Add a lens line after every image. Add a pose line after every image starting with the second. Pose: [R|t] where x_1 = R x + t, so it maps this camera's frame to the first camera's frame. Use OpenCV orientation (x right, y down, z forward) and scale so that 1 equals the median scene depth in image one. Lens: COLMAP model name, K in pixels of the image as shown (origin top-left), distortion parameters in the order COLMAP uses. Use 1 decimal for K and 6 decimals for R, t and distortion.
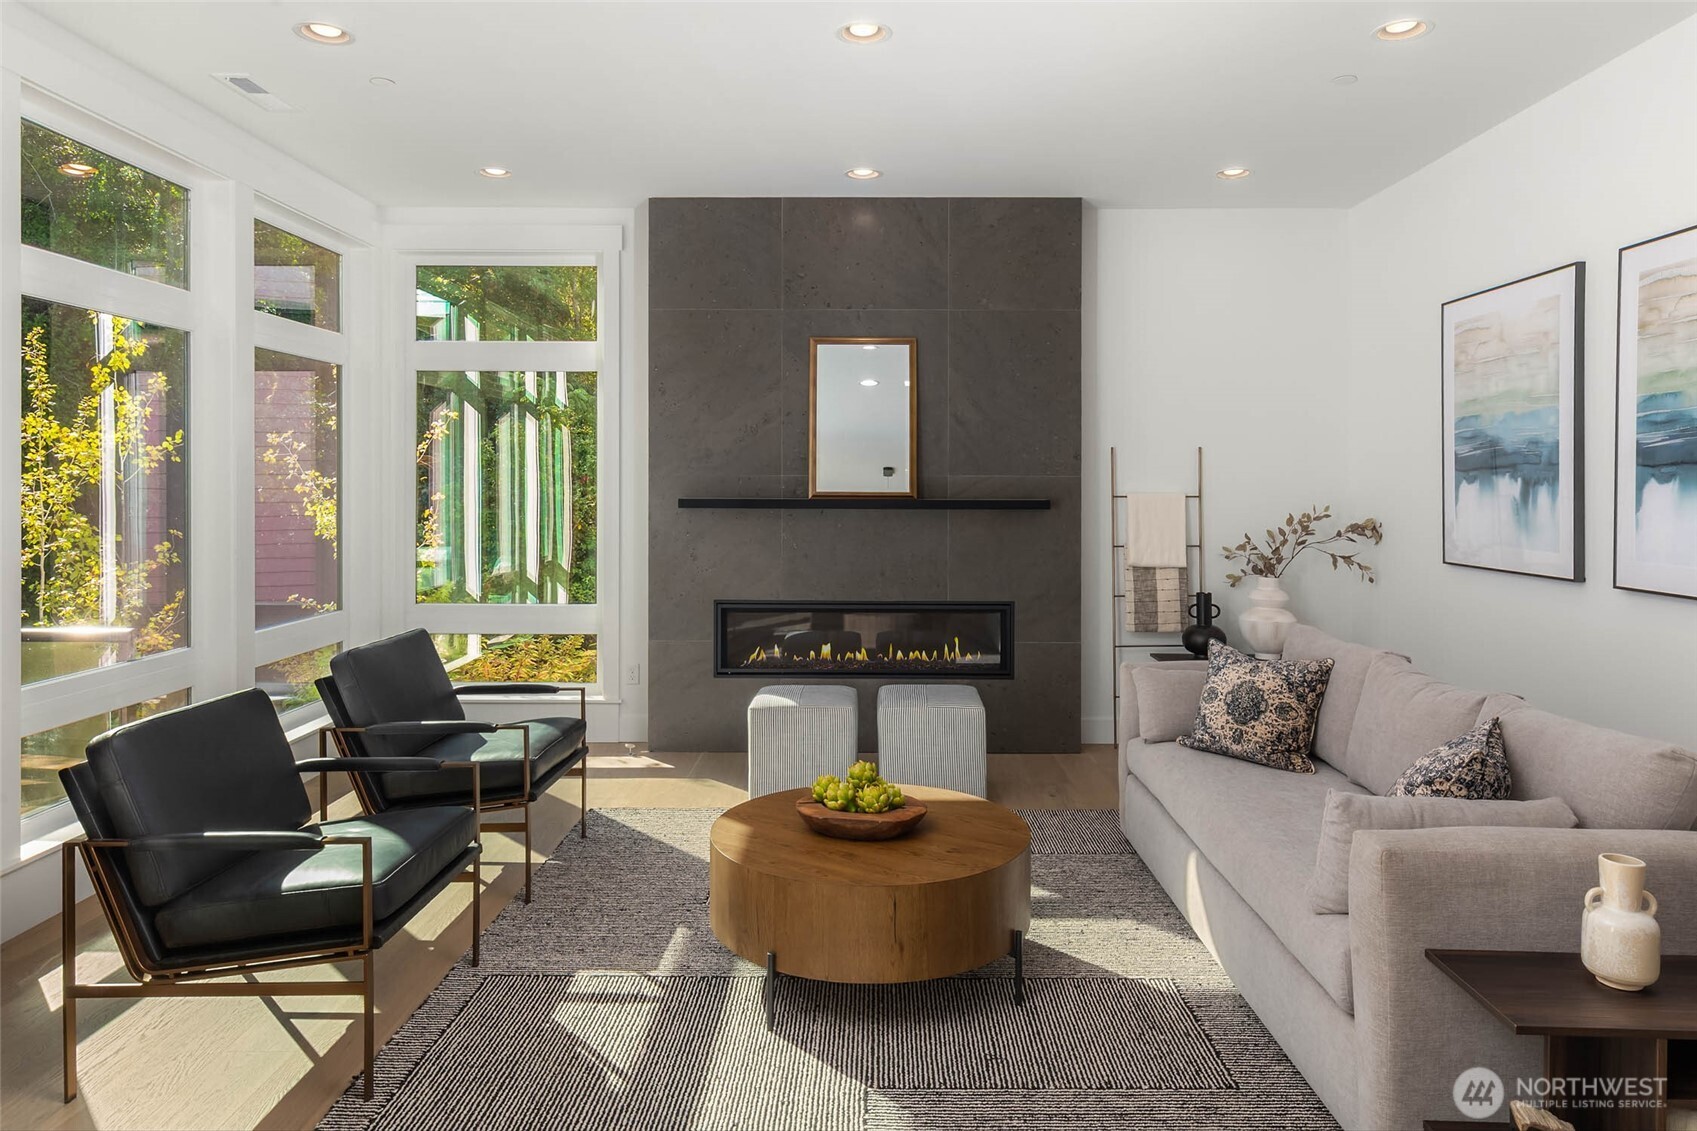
lens RADIAL K [[1086.6, 0, 856.8], [0, 1086.6, 479.2], [0, 0, 1]] dist [0.021631, 0.002190]
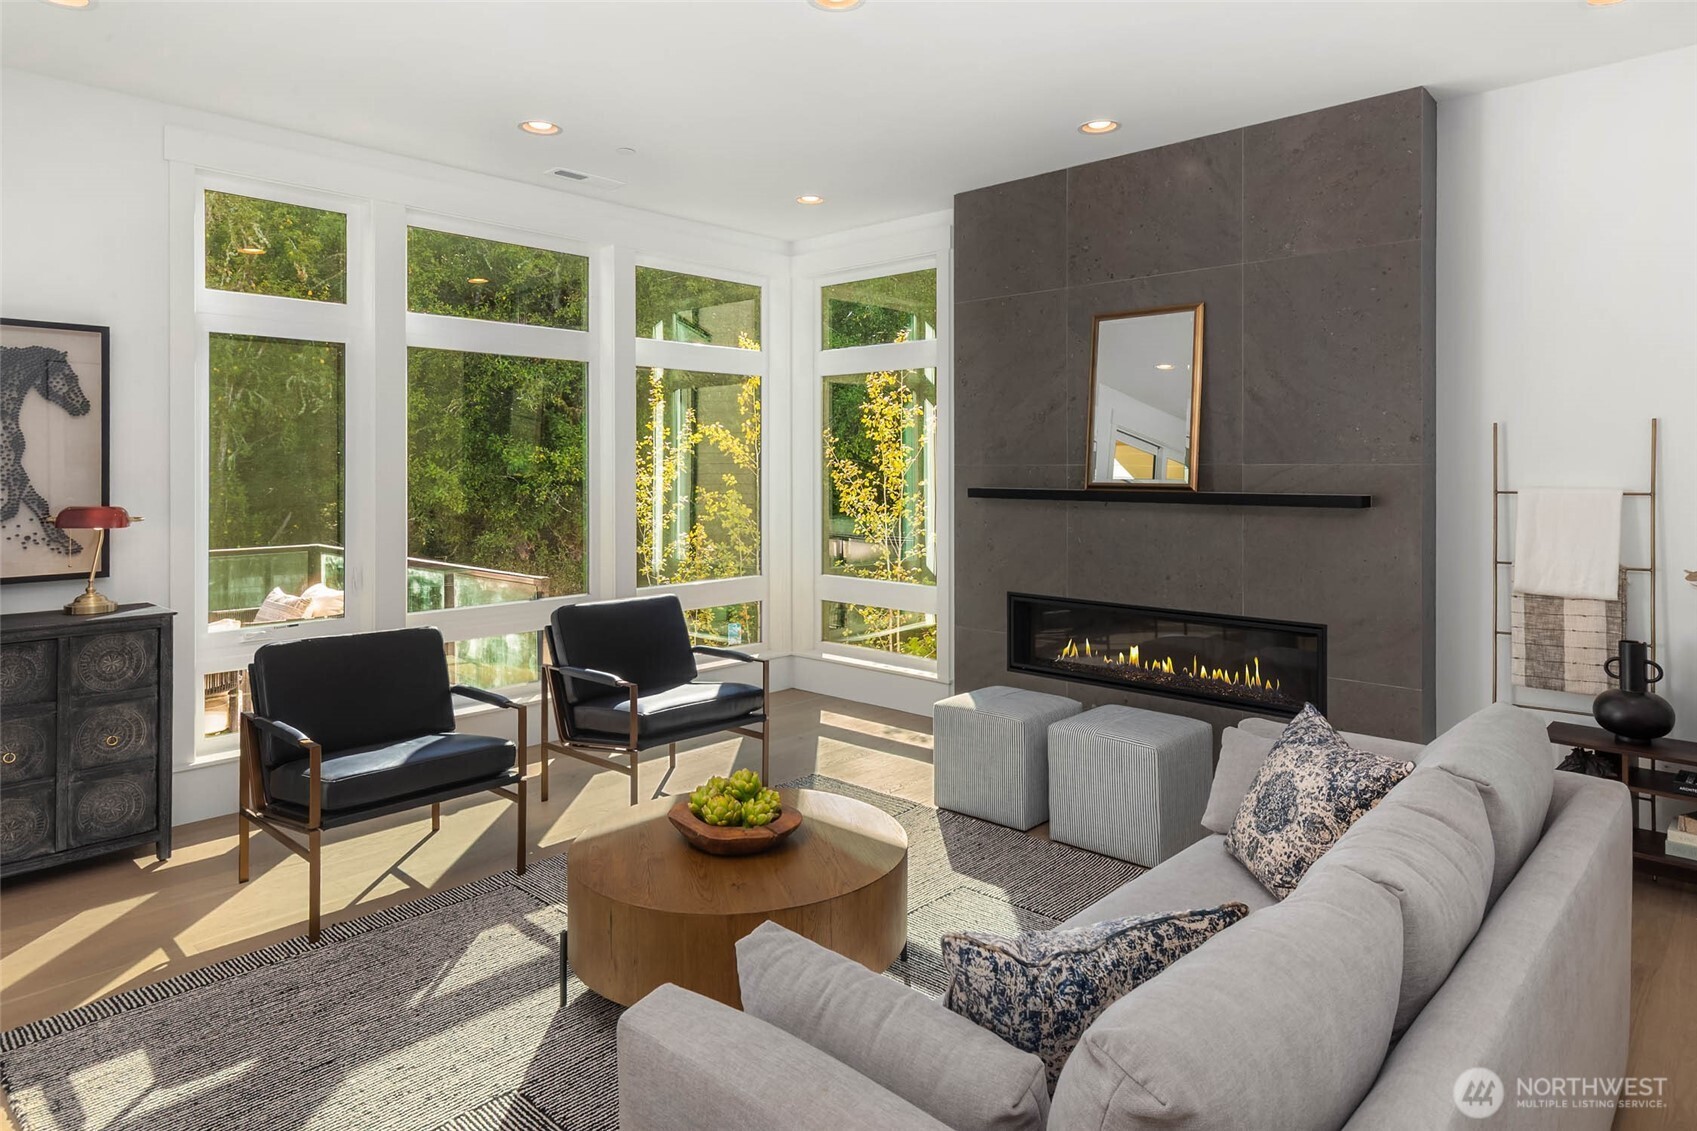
lens RADIAL K [[997.0, 0, 852.4], [0, 997.0, 473.2], [0, 0, 1]] dist [0.036203, -0.001209]
pose [[0.744910, 0.002784, -0.667160, 0.371063], [0.005359, 0.999934, 0.010157, -0.005518], [0.667144, -0.011141, 0.744846, 0.229138]]
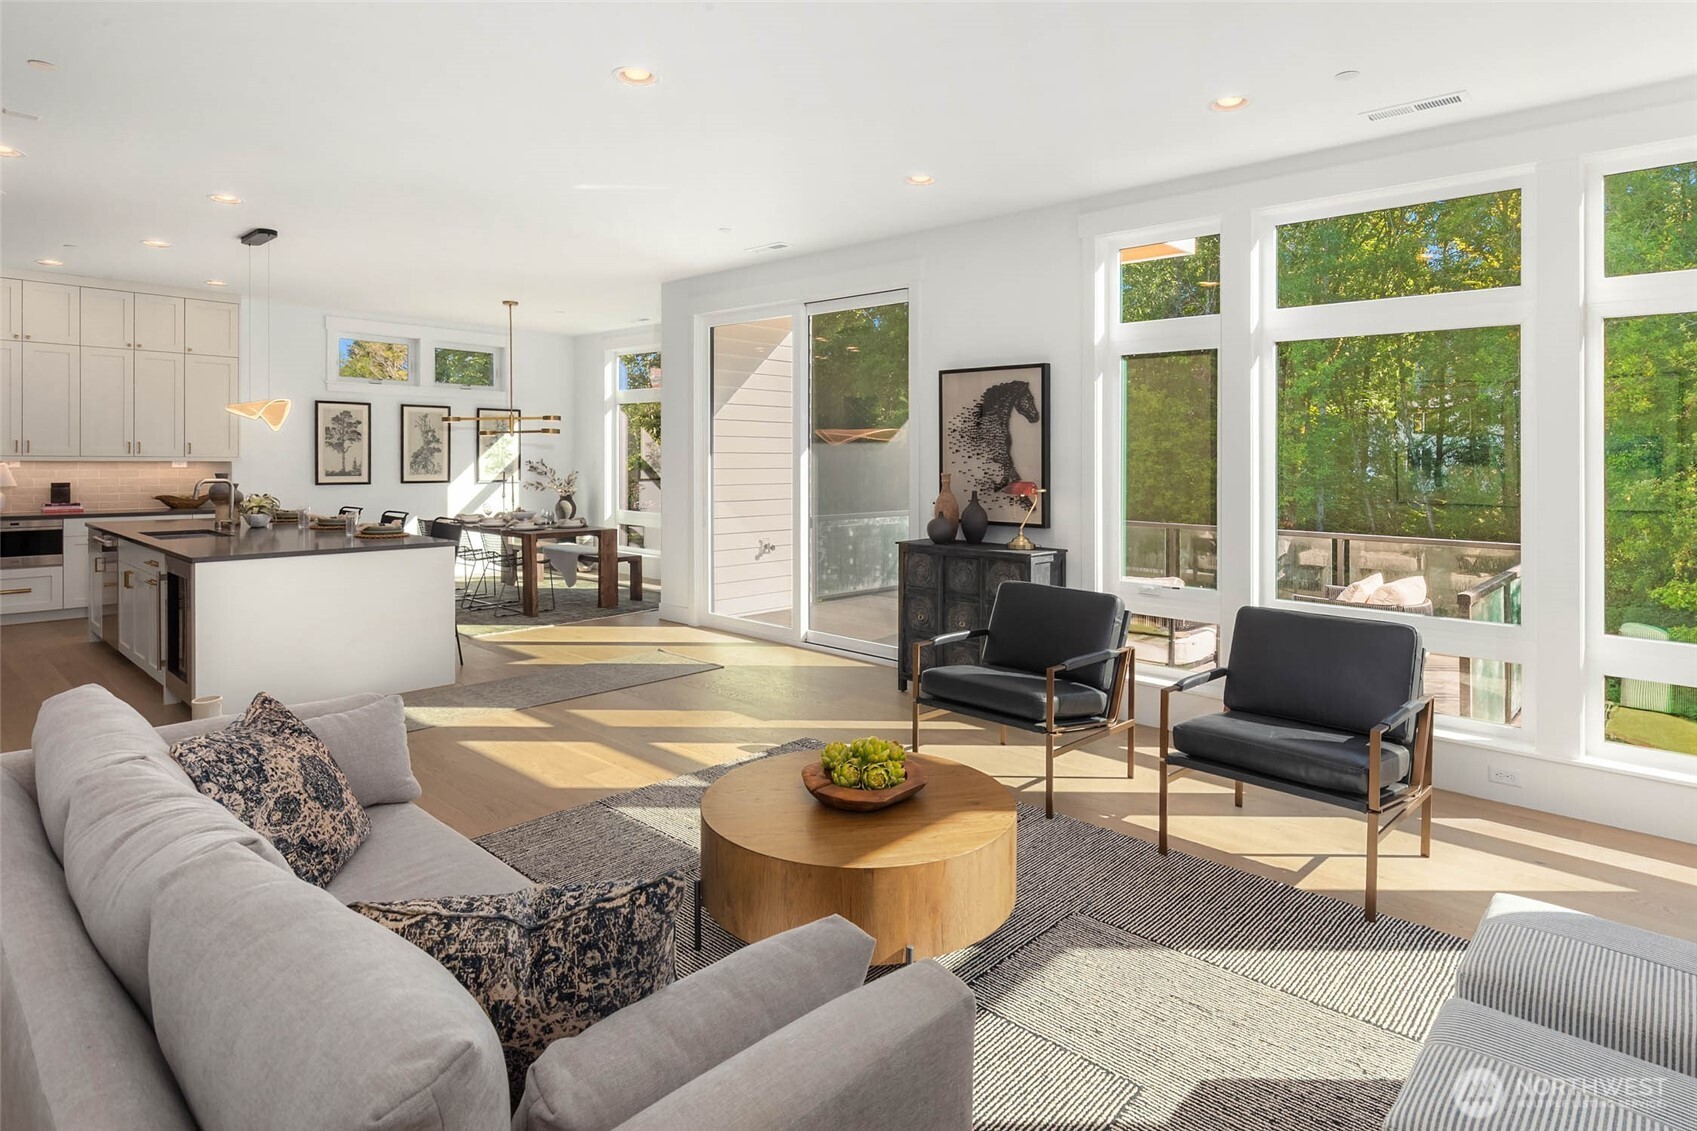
lens RADIAL K [[927.1, 0, 849.1], [0, 927.1, 452.3], [0, 0, 1]] dist [-0.003275, -0.000381]
pose [[-0.665683, -0.009263, -0.746177, 0.377685], [-0.009123, 0.999949, -0.004275, -0.002874], [0.746179, 0.003961, -0.665734, 0.880641]]
